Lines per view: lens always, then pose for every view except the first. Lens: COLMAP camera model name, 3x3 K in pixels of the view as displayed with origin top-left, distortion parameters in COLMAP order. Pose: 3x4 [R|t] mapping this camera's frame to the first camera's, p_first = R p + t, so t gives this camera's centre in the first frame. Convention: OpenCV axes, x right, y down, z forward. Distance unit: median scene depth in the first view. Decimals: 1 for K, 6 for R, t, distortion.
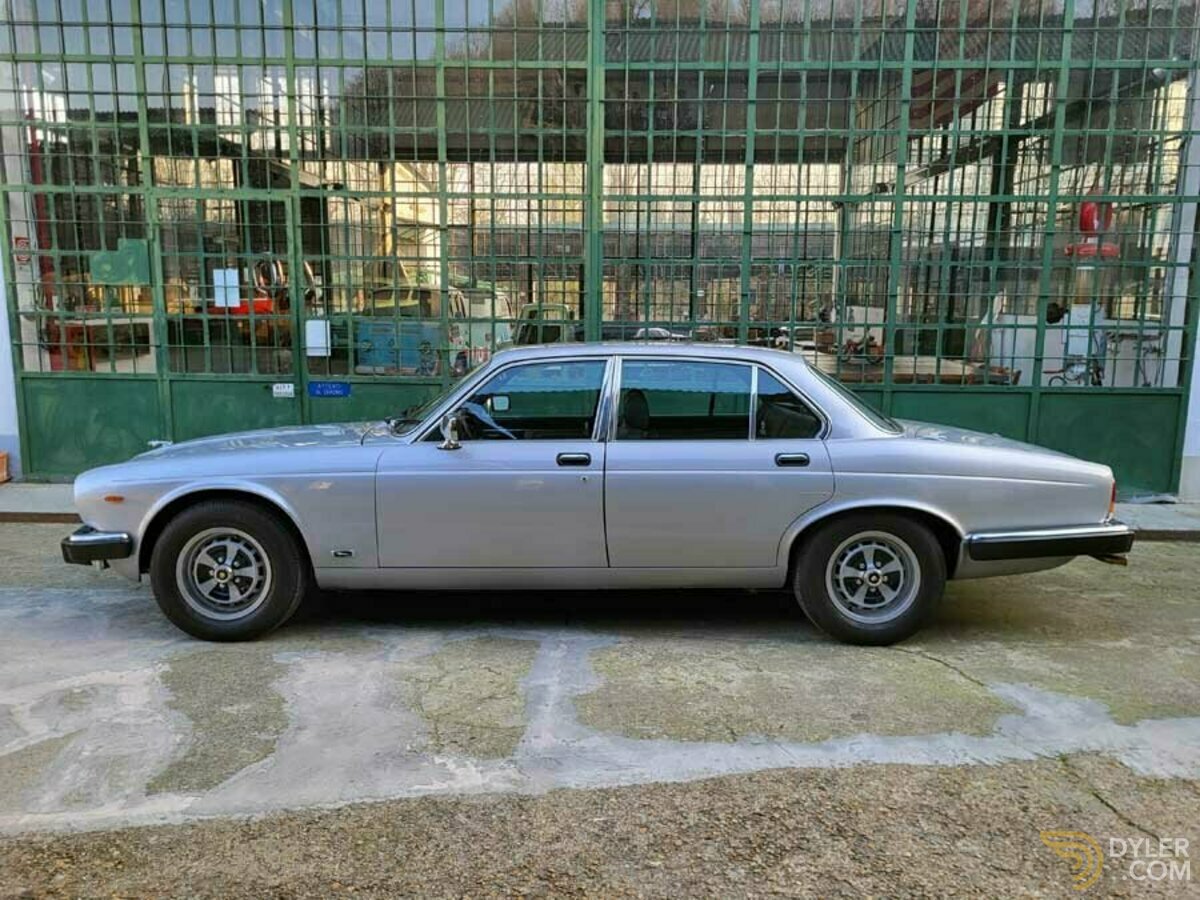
lens RADIAL K [[898.5, 0, 602.1], [0, 898.5, 426.9], [0, 0, 1]] dist [0.035554, -0.007204]
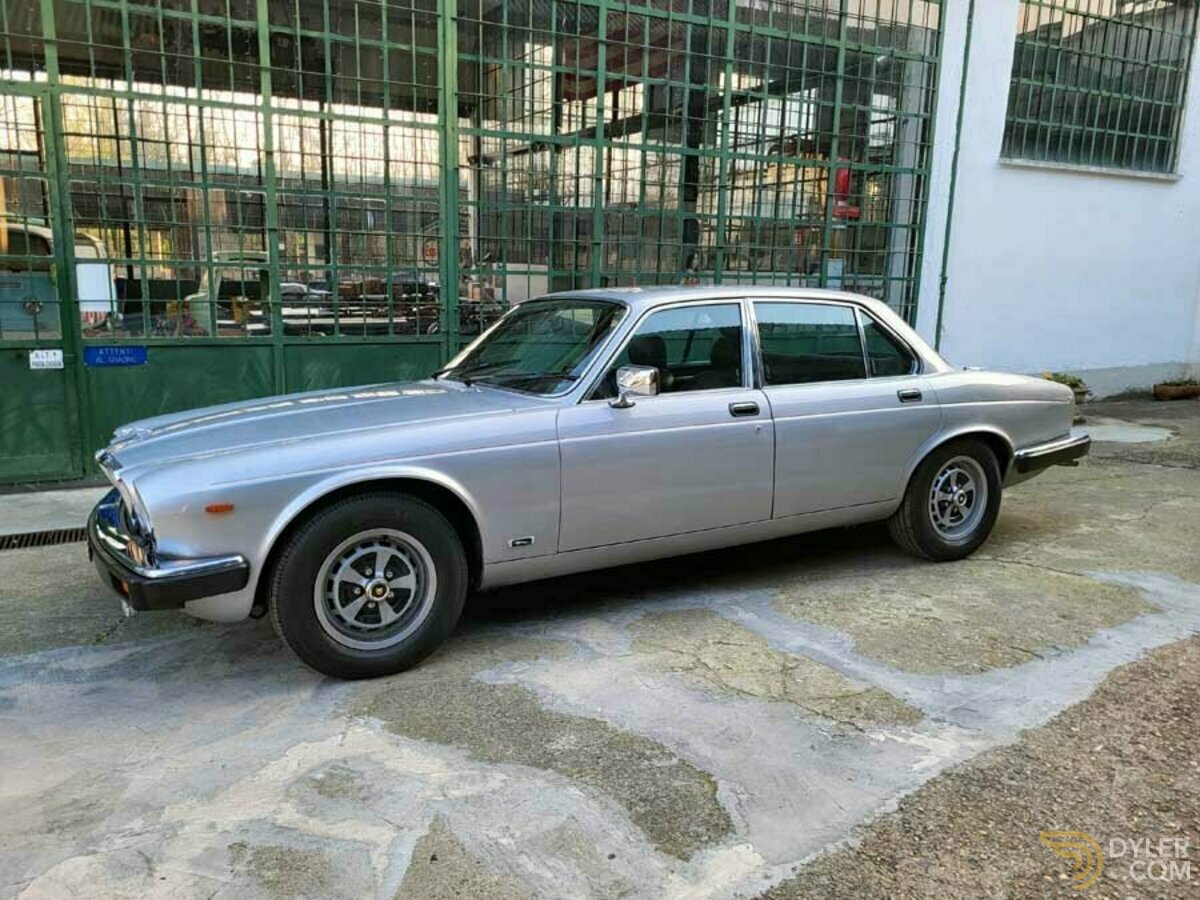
lens RADIAL K [[899.4, 0, 593.8], [0, 899.4, 430.9], [0, 0, 1]] dist [0.045927, -0.030115]
pose [[0.874712, -0.077601, 0.478390, -0.612136], [0.054506, 0.996587, 0.061996, -0.007477], [-0.481568, -0.028154, 0.875956, 0.251299]]
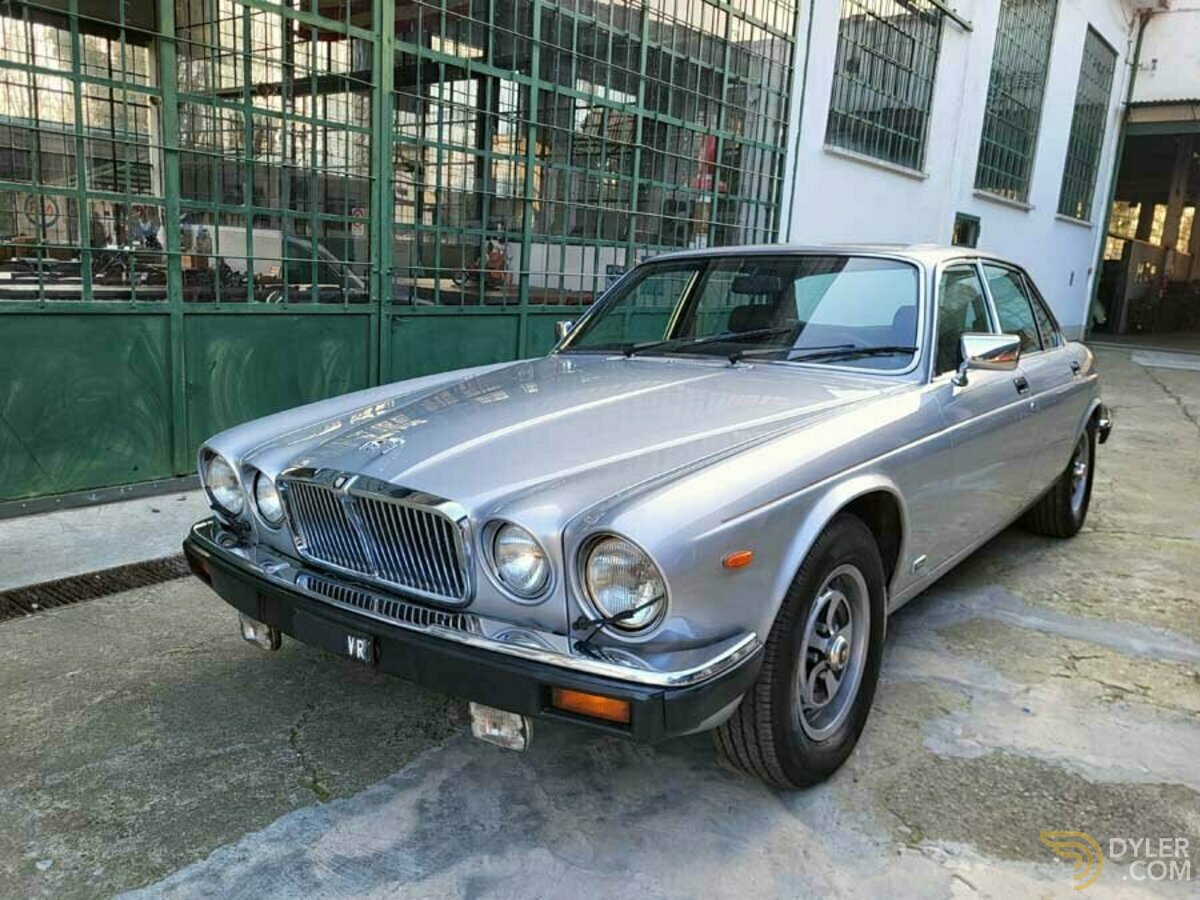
lens RADIAL K [[907.8, 0, 597.4], [0, 907.8, 434.0], [0, 0, 1]] dist [0.035116, -0.022483]
pose [[0.615558, -0.121106, 0.778731, -0.907576], [0.060677, 0.992472, 0.106384, -0.030332], [-0.785752, -0.018235, 0.618273, 0.781084]]
